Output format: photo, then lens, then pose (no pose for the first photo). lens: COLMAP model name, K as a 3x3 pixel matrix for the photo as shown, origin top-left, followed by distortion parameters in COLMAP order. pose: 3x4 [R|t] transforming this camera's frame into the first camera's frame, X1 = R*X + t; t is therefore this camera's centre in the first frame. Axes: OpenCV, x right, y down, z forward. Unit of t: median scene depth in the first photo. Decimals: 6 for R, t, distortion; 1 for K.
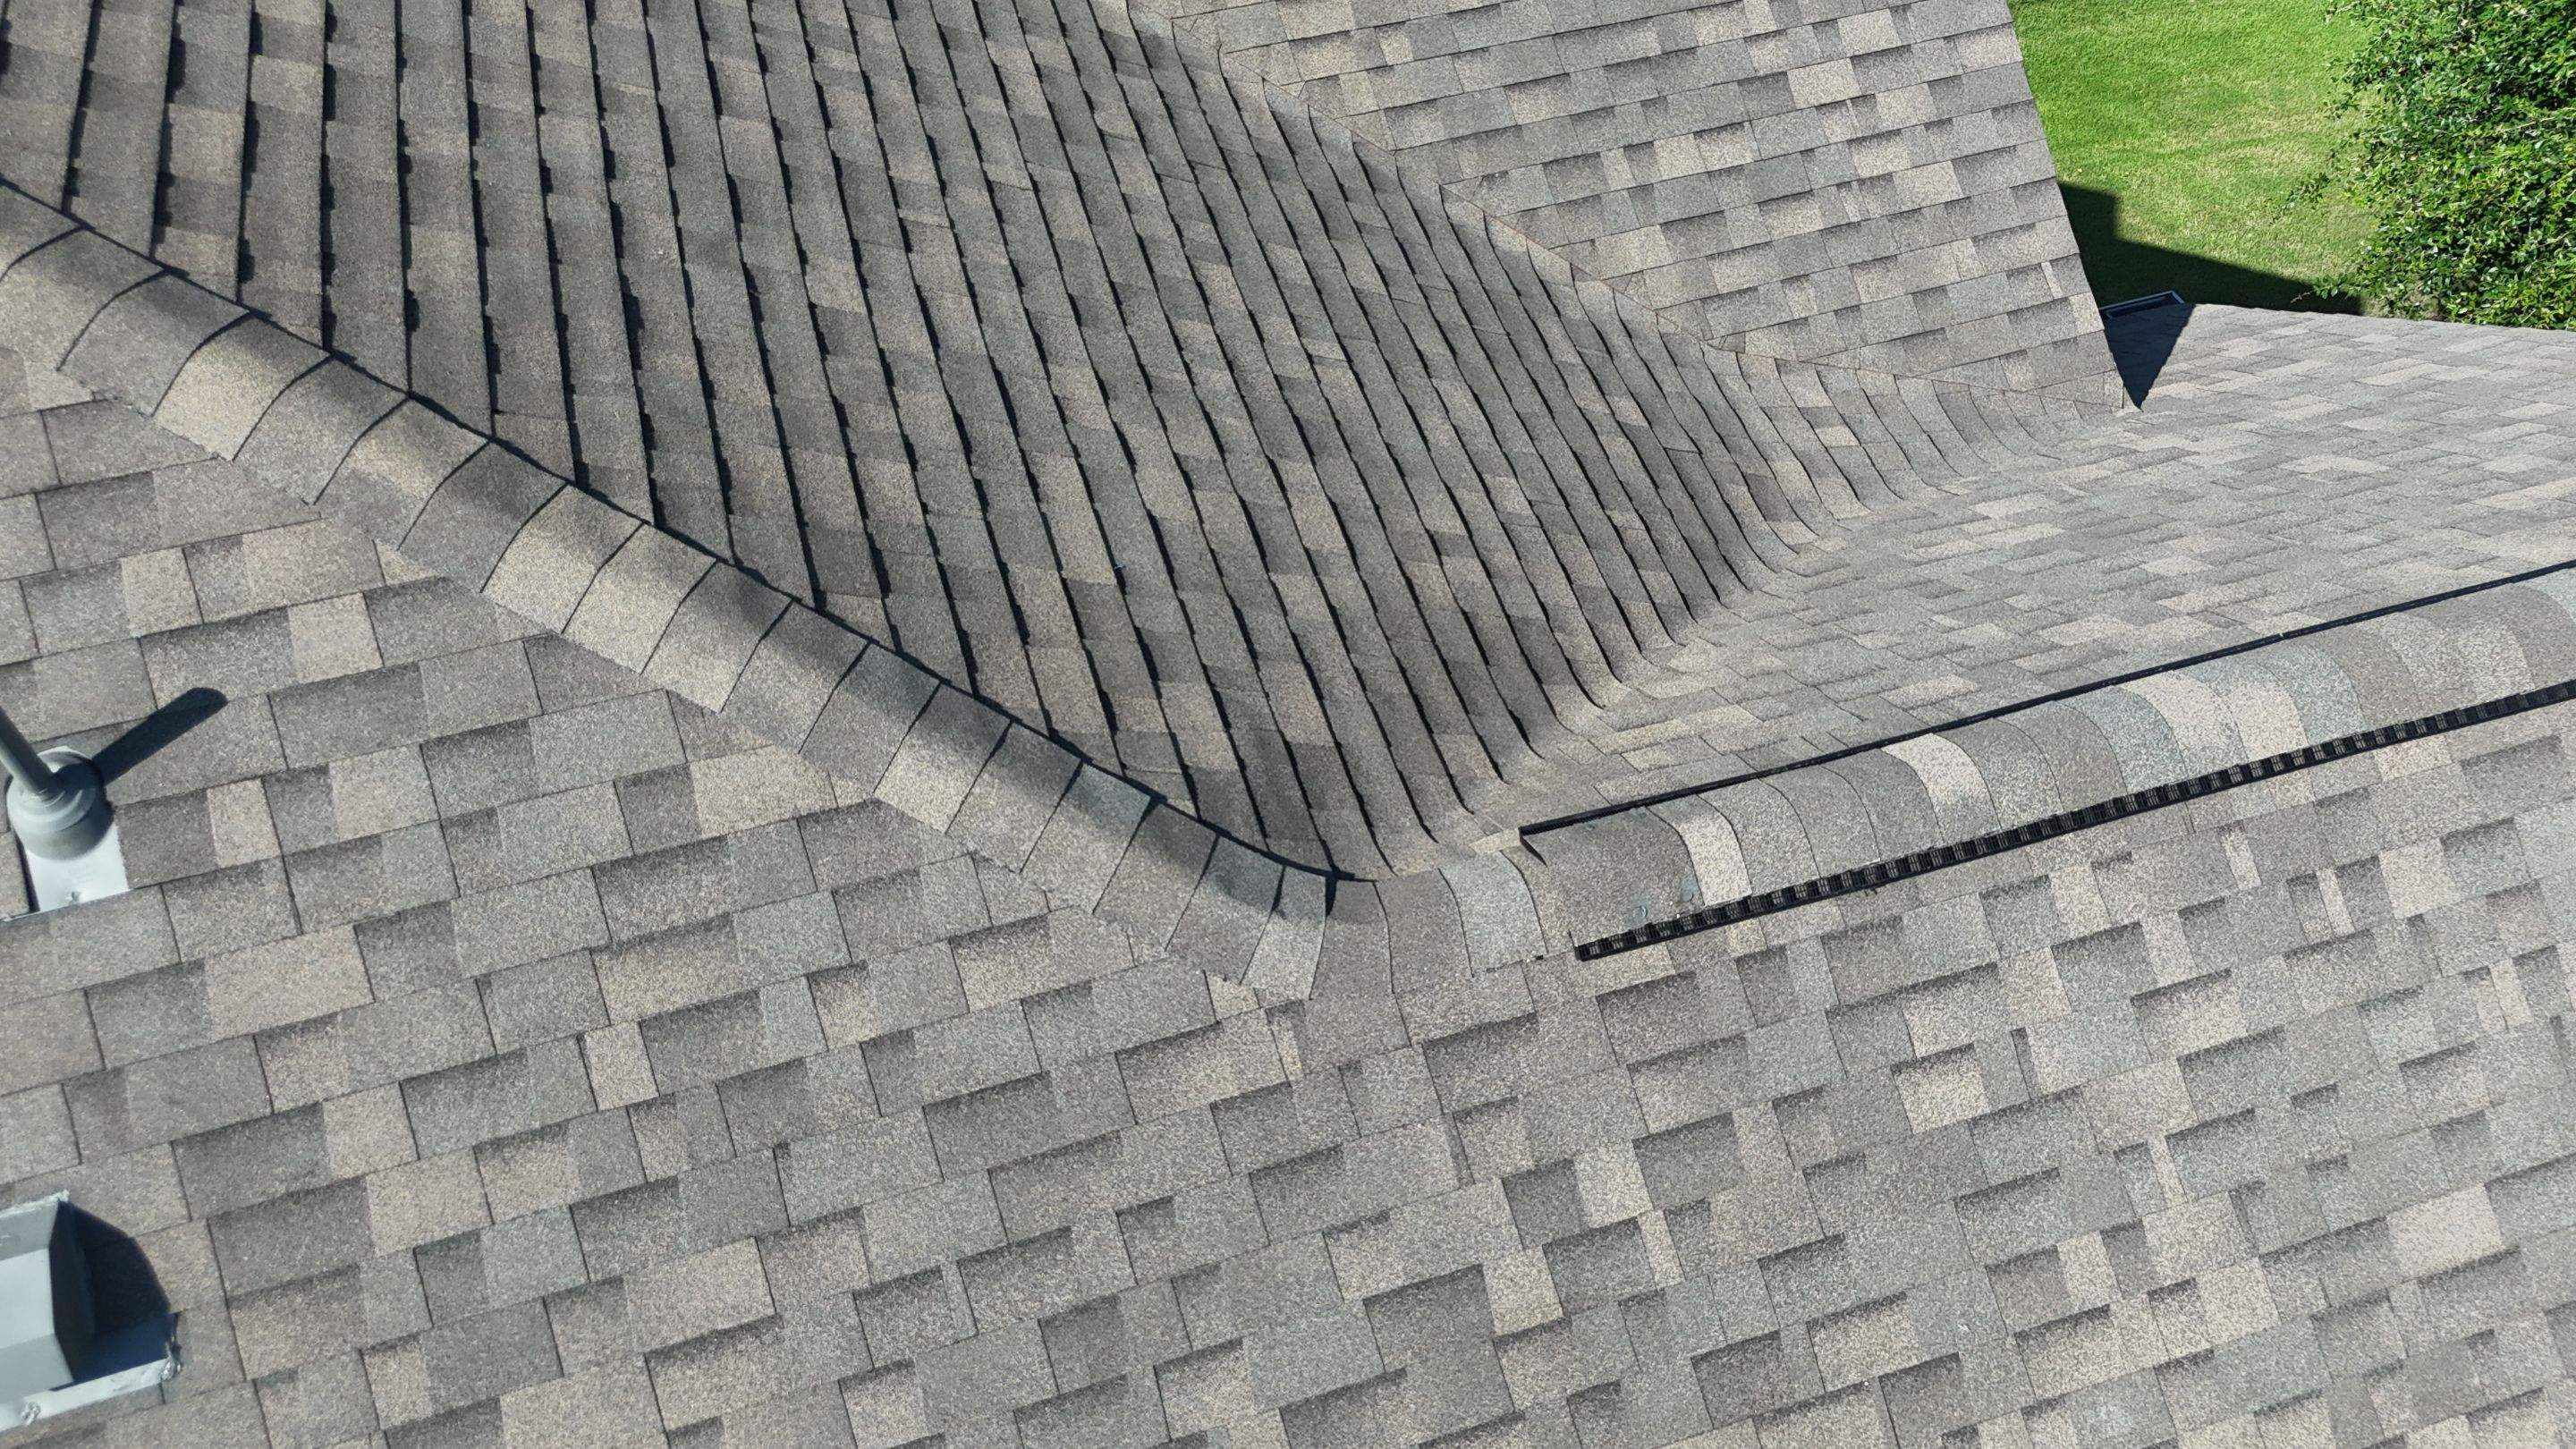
lens RADIAL K [[1908.7, 0, 1288.0], [0, 1908.7, 724.5], [0, 0, 1]] dist [0.061834, -0.049764]
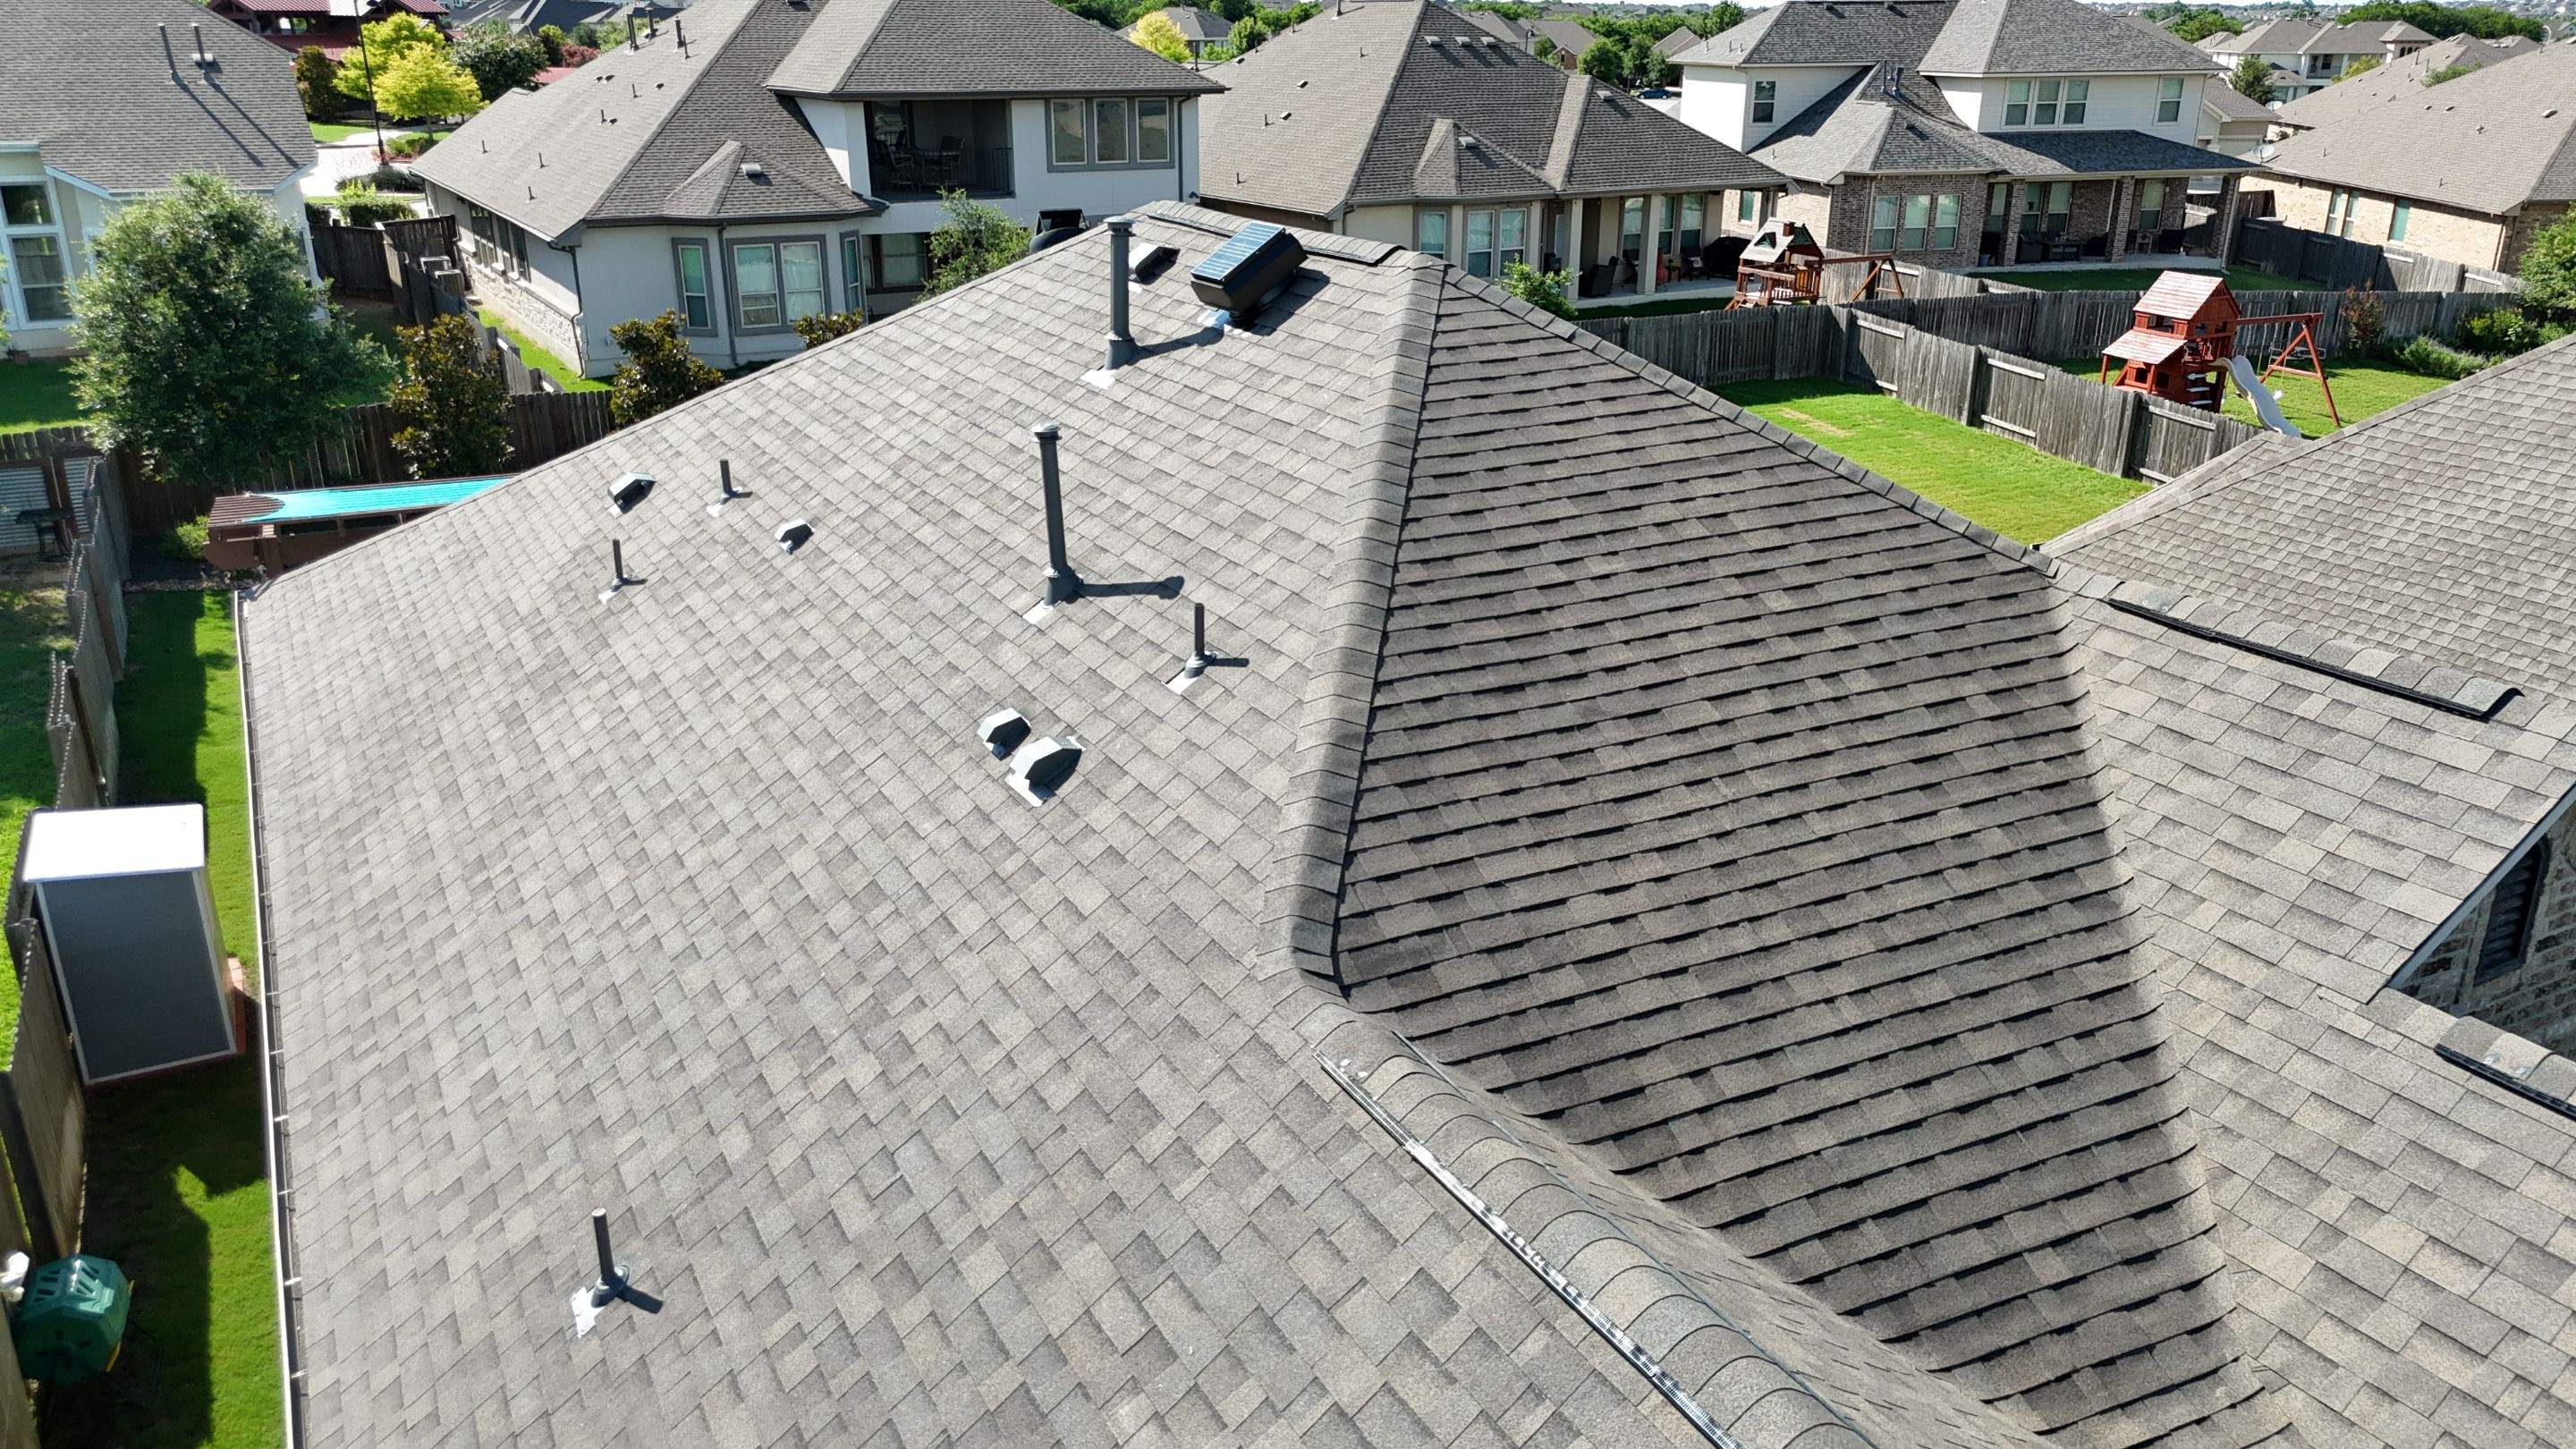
lens RADIAL K [[1890.7, 0, 1288.0], [0, 1890.7, 724.5], [0, 0, 1]] dist [0.078542, -0.074940]
pose [[0.175827, 0.333111, -0.926349, 1.527831], [-0.761854, 0.641981, 0.086249, -0.185881], [0.623429, 0.690577, 0.366659, 0.143691]]
